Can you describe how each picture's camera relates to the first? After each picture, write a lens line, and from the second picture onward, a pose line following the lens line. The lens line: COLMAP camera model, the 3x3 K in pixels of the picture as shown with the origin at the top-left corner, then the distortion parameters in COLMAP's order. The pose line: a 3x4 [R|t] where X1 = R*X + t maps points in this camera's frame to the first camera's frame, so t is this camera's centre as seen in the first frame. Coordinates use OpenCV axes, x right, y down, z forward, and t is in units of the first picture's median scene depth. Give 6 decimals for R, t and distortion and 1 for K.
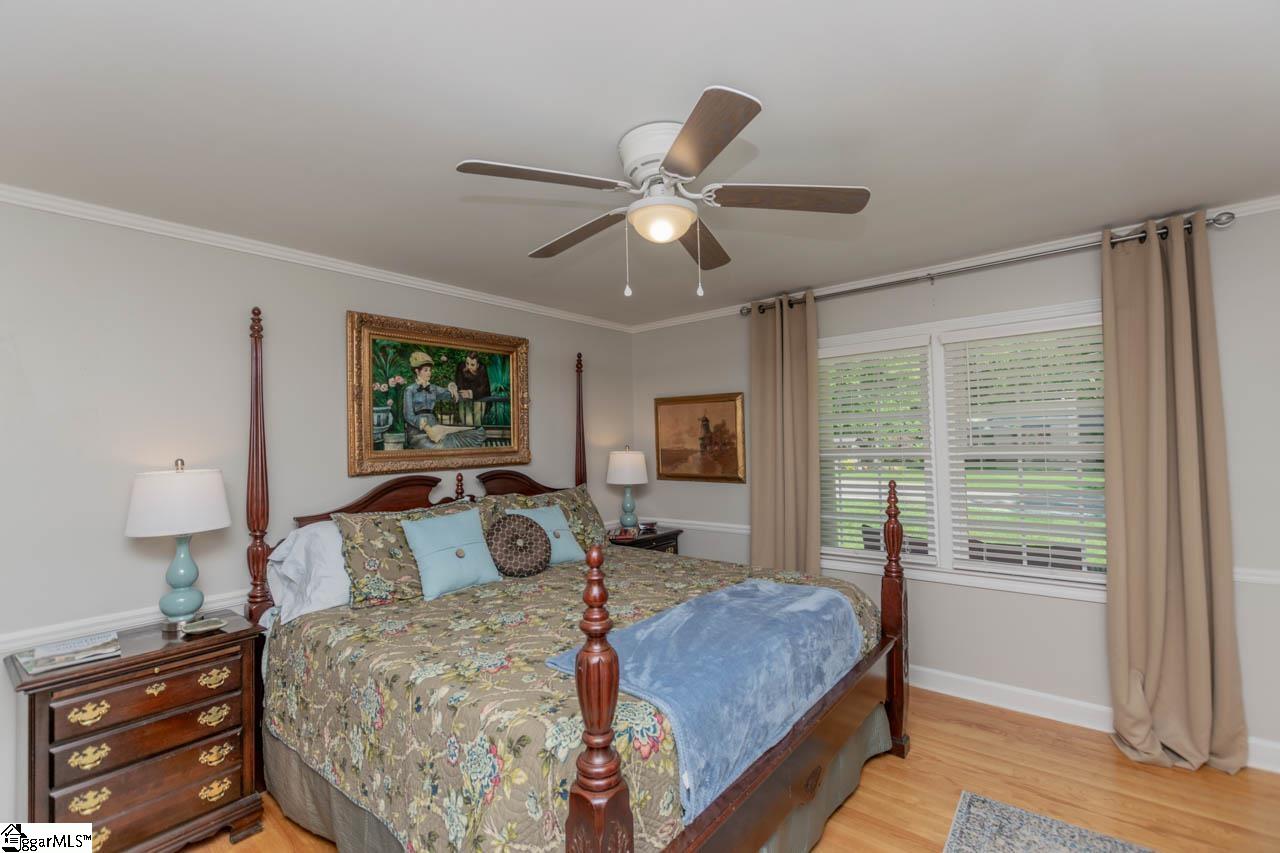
lens RADIAL K [[551.0, 0, 640.0], [0, 551.0, 426.5], [0, 0, 1]] dist [-0.000210, -0.000571]
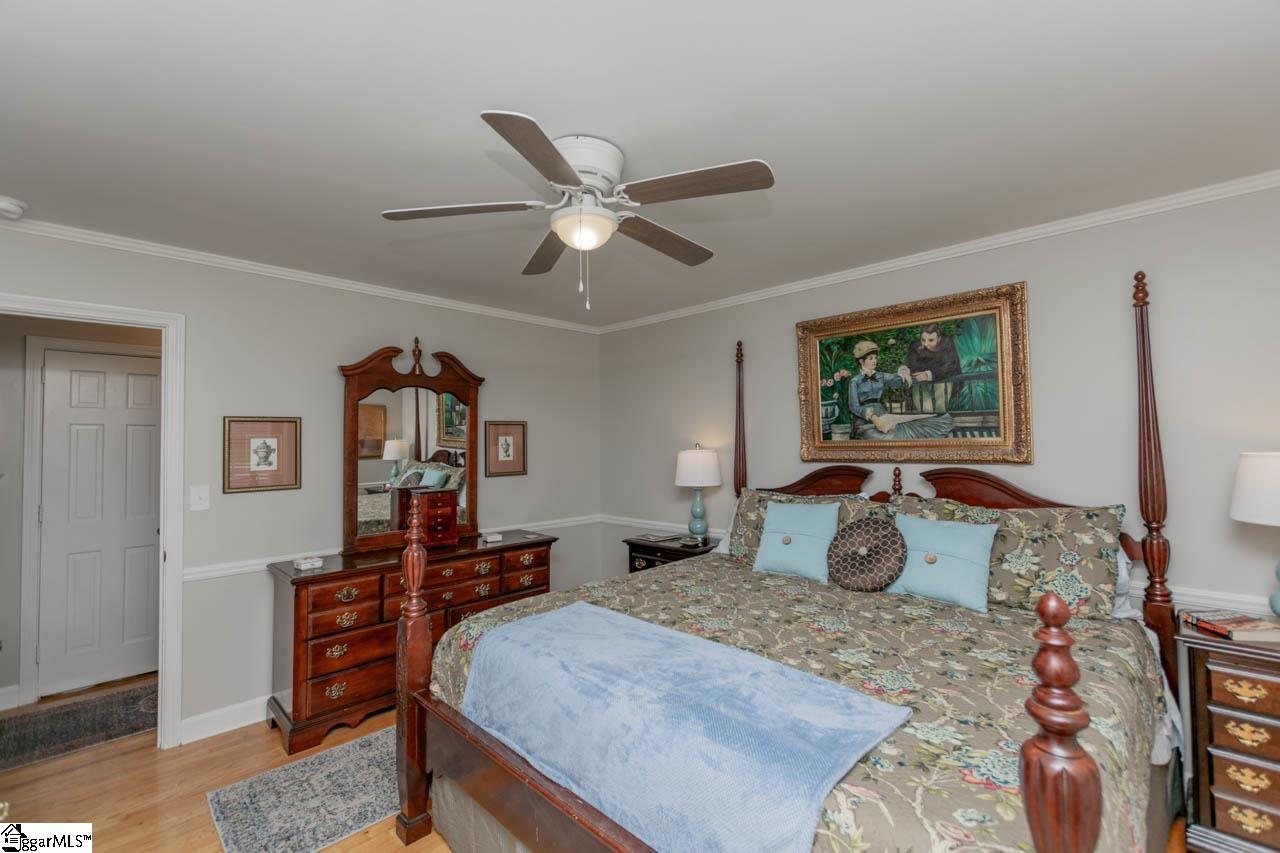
lens RADIAL K [[551.0, 0, 640.0], [0, 551.0, 426.5], [0, 0, 1]] dist [-0.000210, -0.000571]
pose [[-0.091910, -0.001981, -0.995765, 0.608703], [0.041536, 0.999120, -0.005821, 0.006220], [0.994901, -0.041895, -0.091747, 0.671894]]
